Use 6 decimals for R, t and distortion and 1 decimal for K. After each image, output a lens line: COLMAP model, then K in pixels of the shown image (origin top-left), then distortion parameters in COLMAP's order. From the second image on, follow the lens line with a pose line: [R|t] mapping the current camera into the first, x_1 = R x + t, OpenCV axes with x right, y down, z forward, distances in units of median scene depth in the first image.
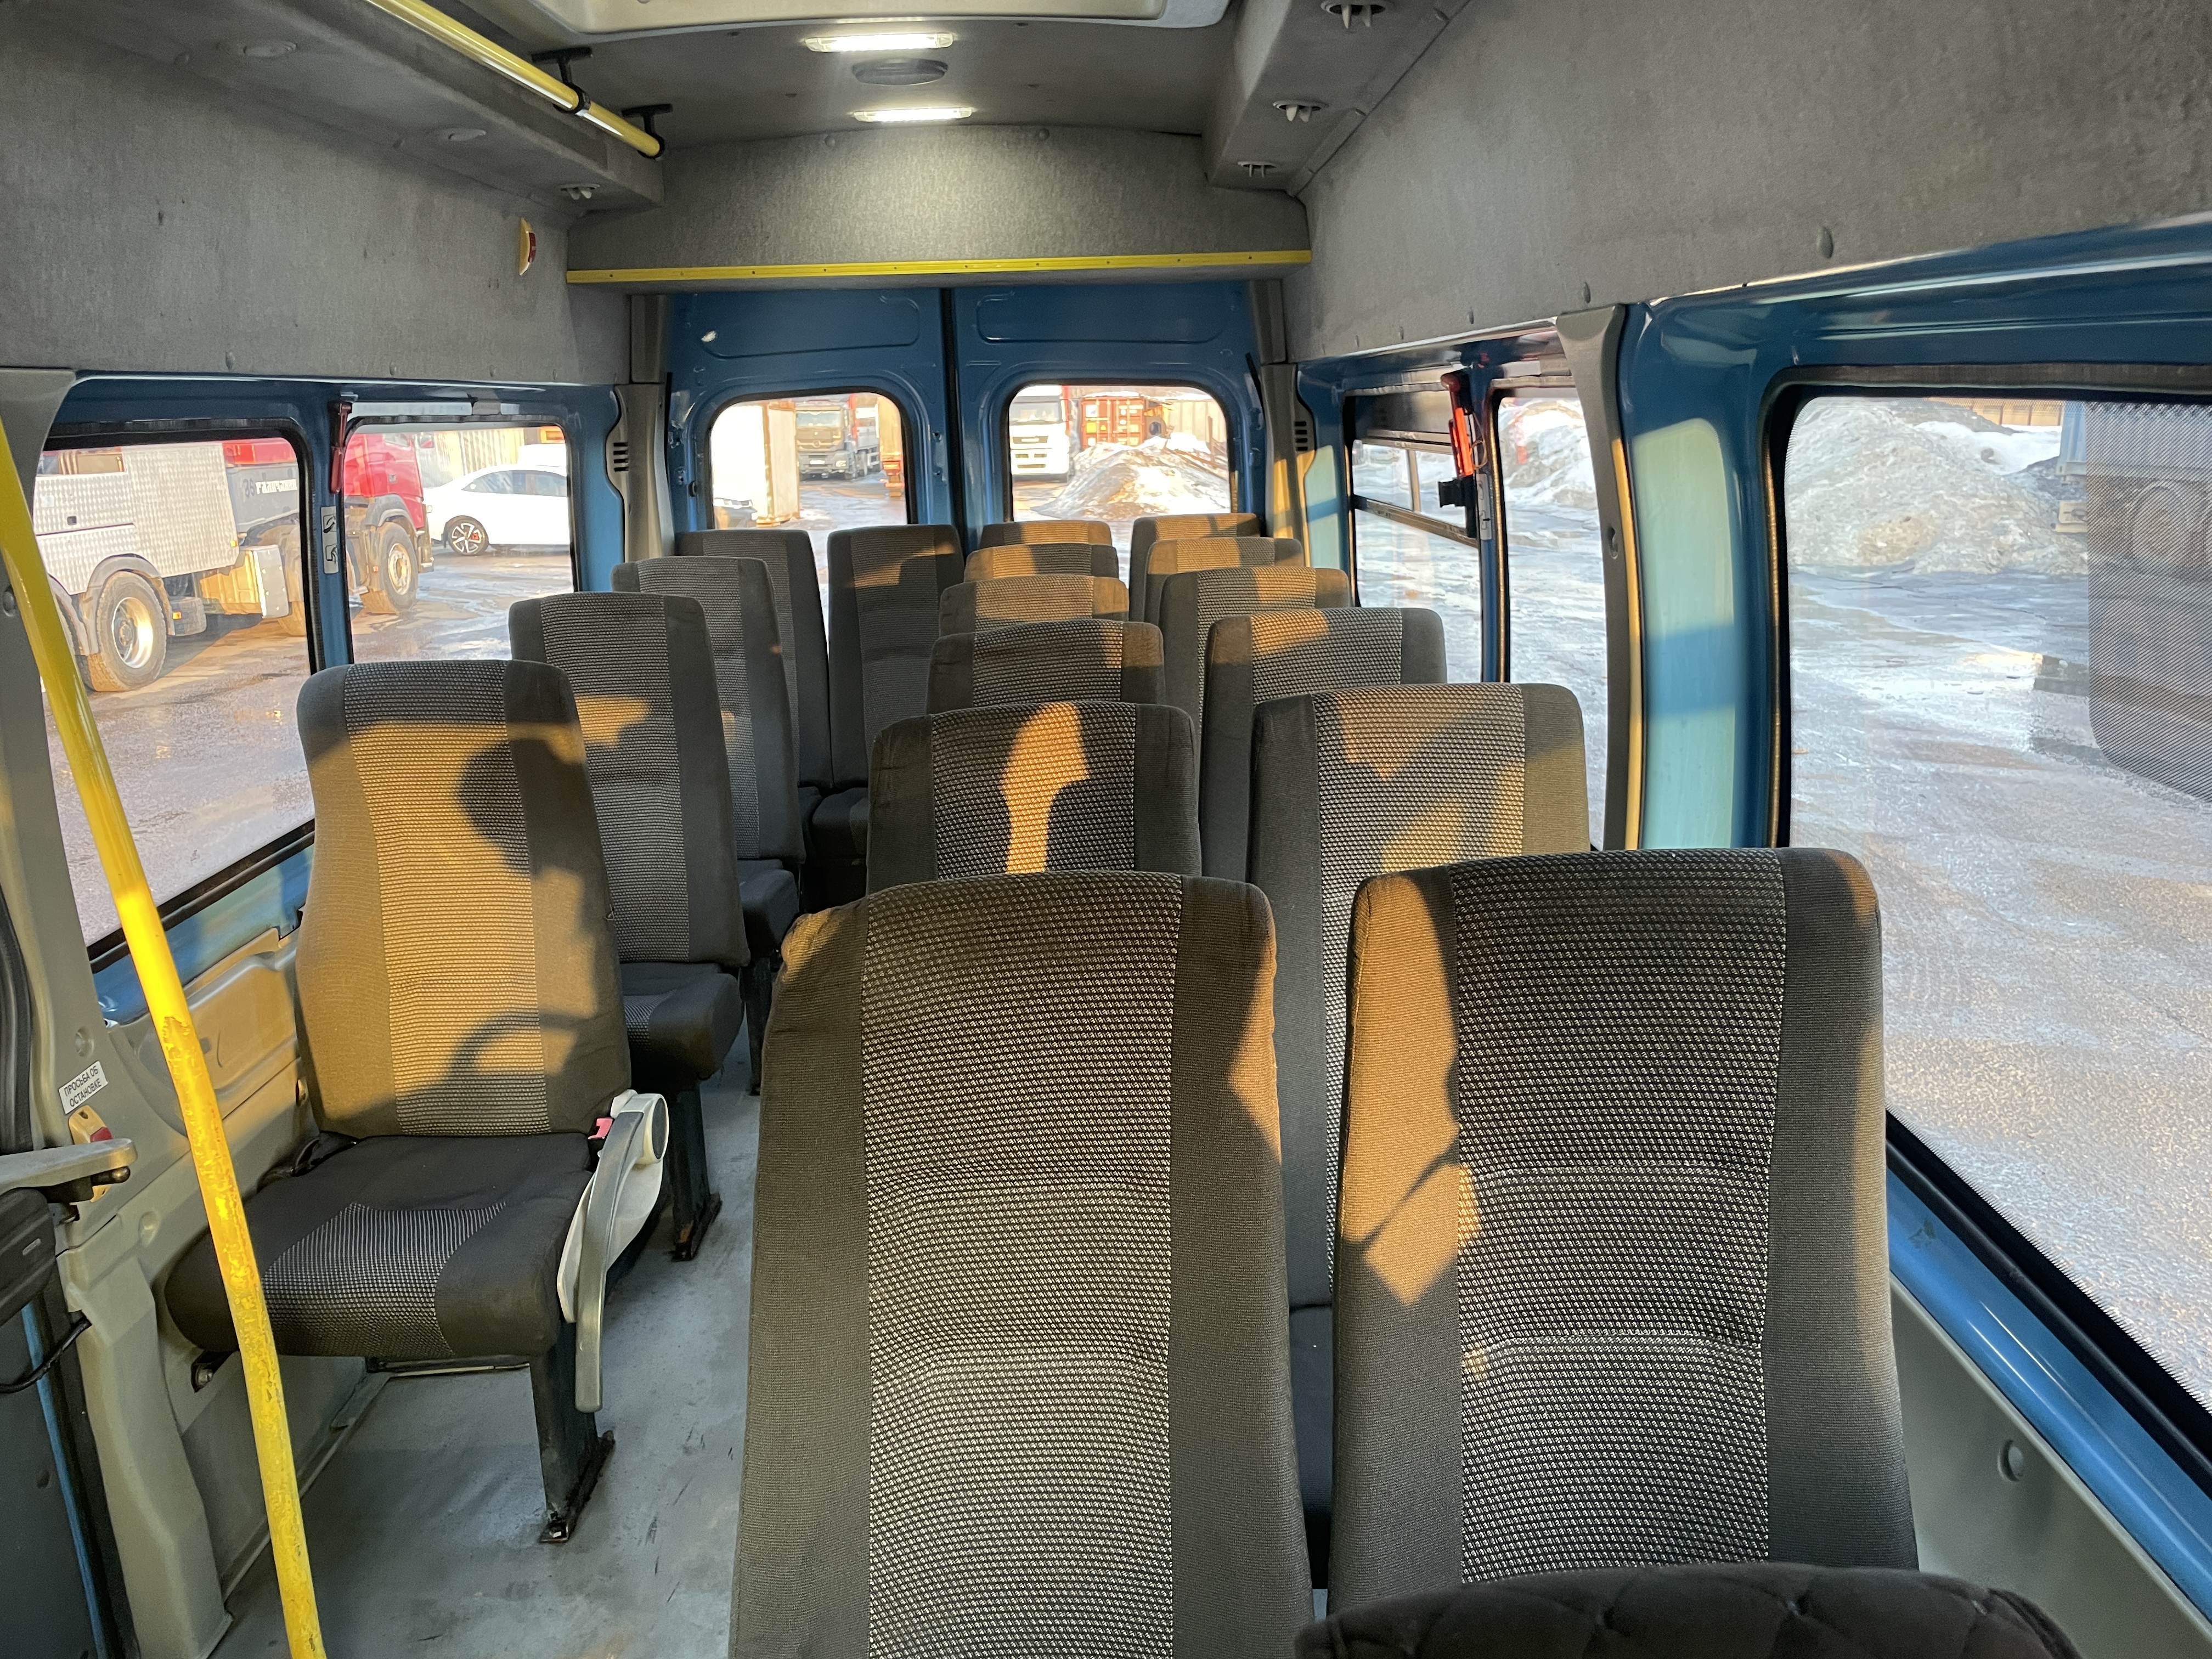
lens RADIAL K [[1653.2, 0, 1073.0], [0, 1653.2, 831.9], [0, 0, 1]] dist [0.197282, -0.238711]
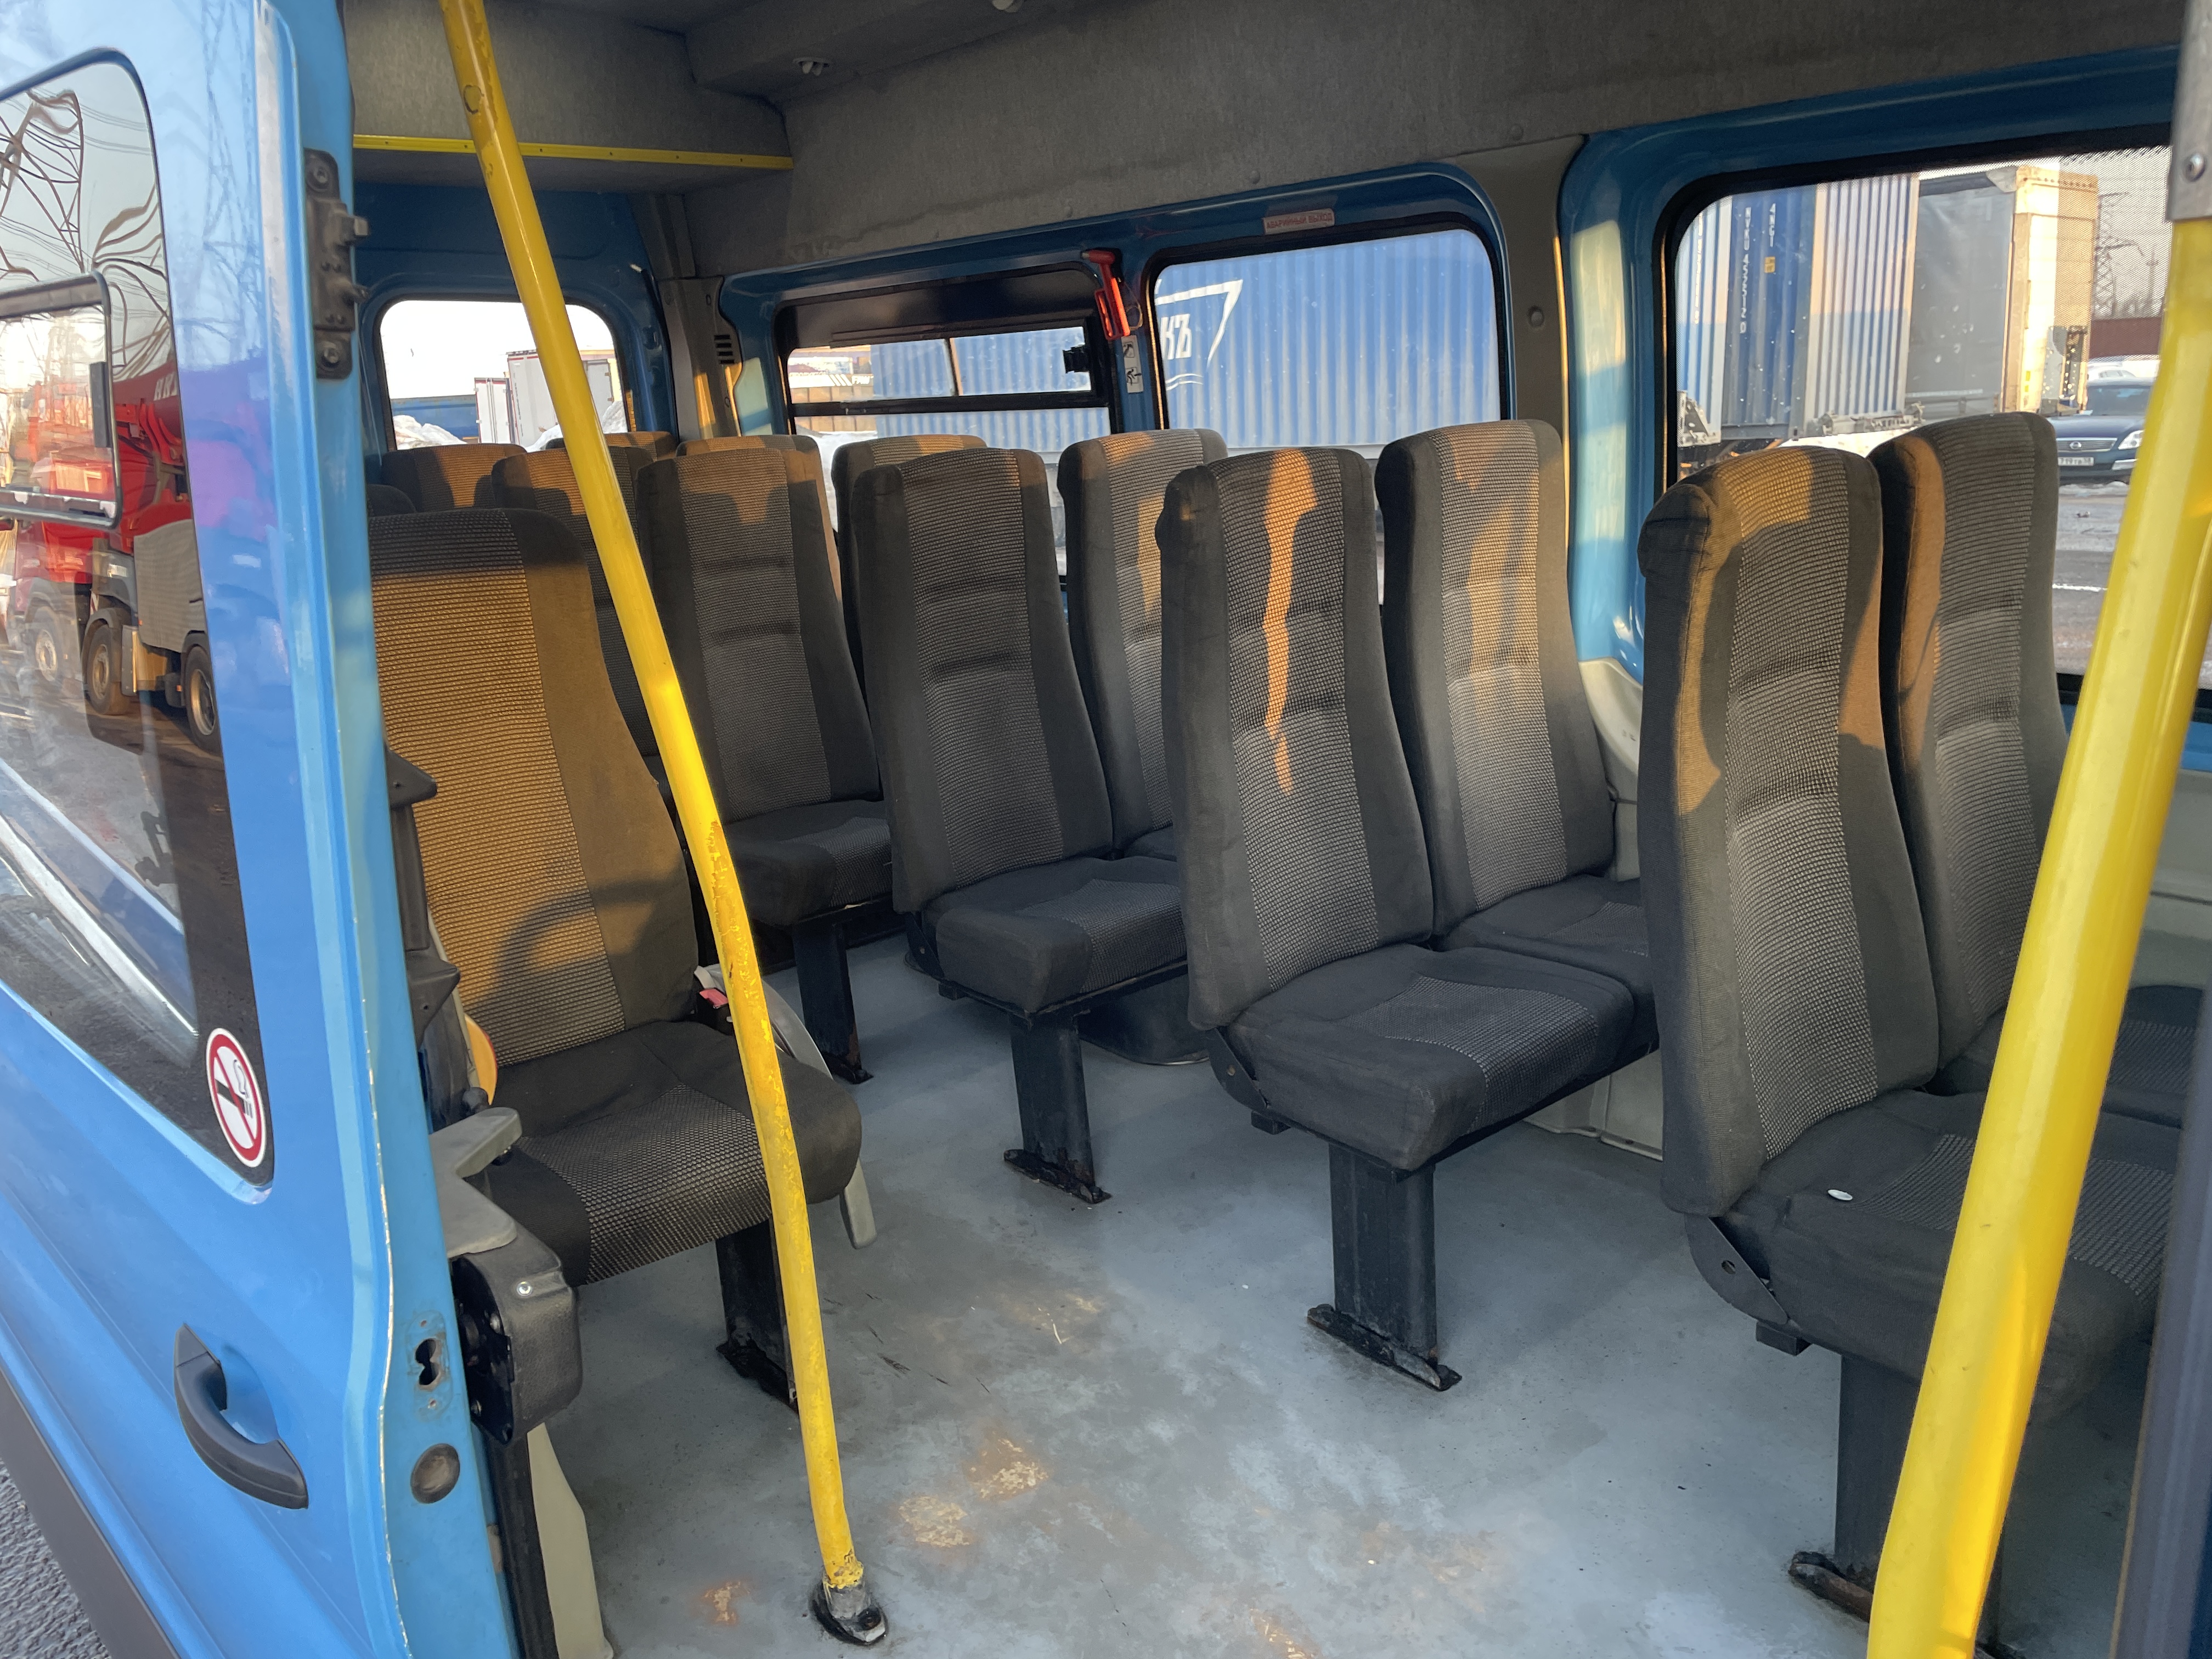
lens RADIAL K [[1686.0, 0, 1113.7], [0, 1686.0, 824.4], [0, 0, 1]] dist [0.091358, -0.115492]
pose [[0.758665, -0.175487, 0.627401, -0.385453], [0.190043, 0.980766, 0.044521, 0.045959], [-0.623146, 0.085457, 0.777423, 0.073219]]
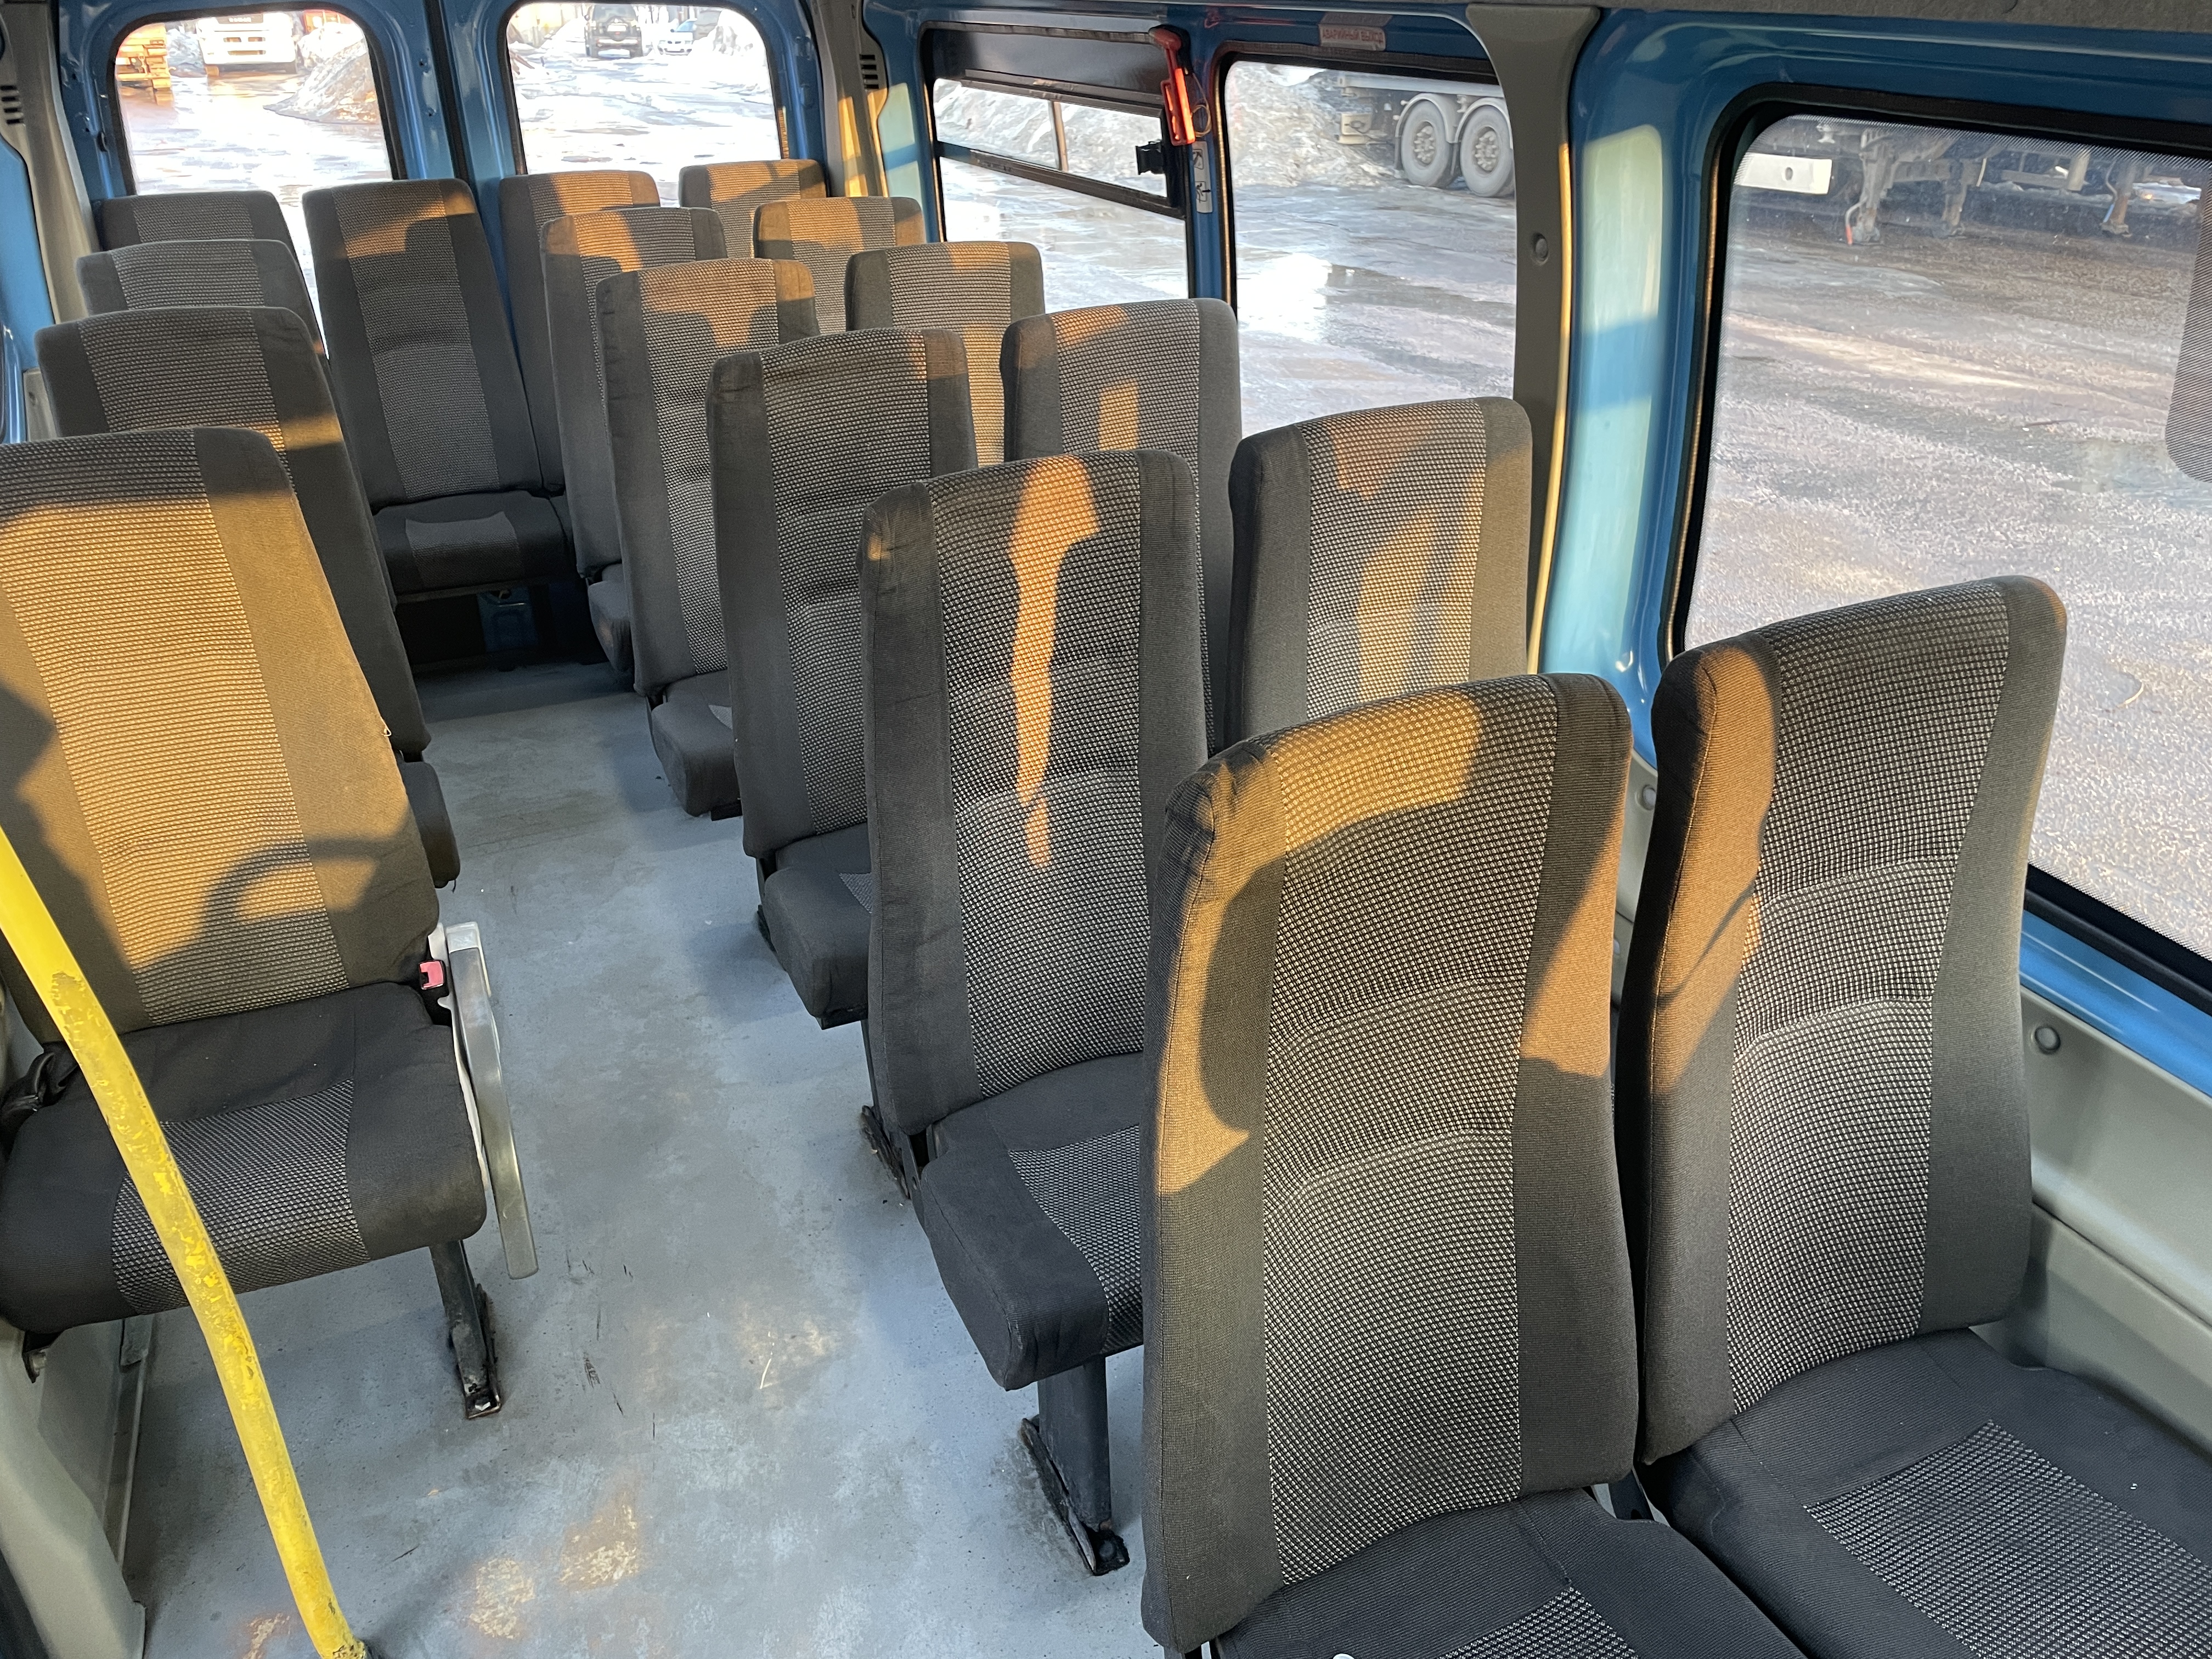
lens RADIAL K [[1686.0, 0, 1113.7], [0, 1686.0, 824.4], [0, 0, 1]] dist [0.091358, -0.115492]
pose [[0.912226, -0.163645, 0.375584, -0.156101], [0.082657, 0.971423, 0.222497, -0.036620], [-0.401262, -0.171923, 0.899684, 0.050757]]
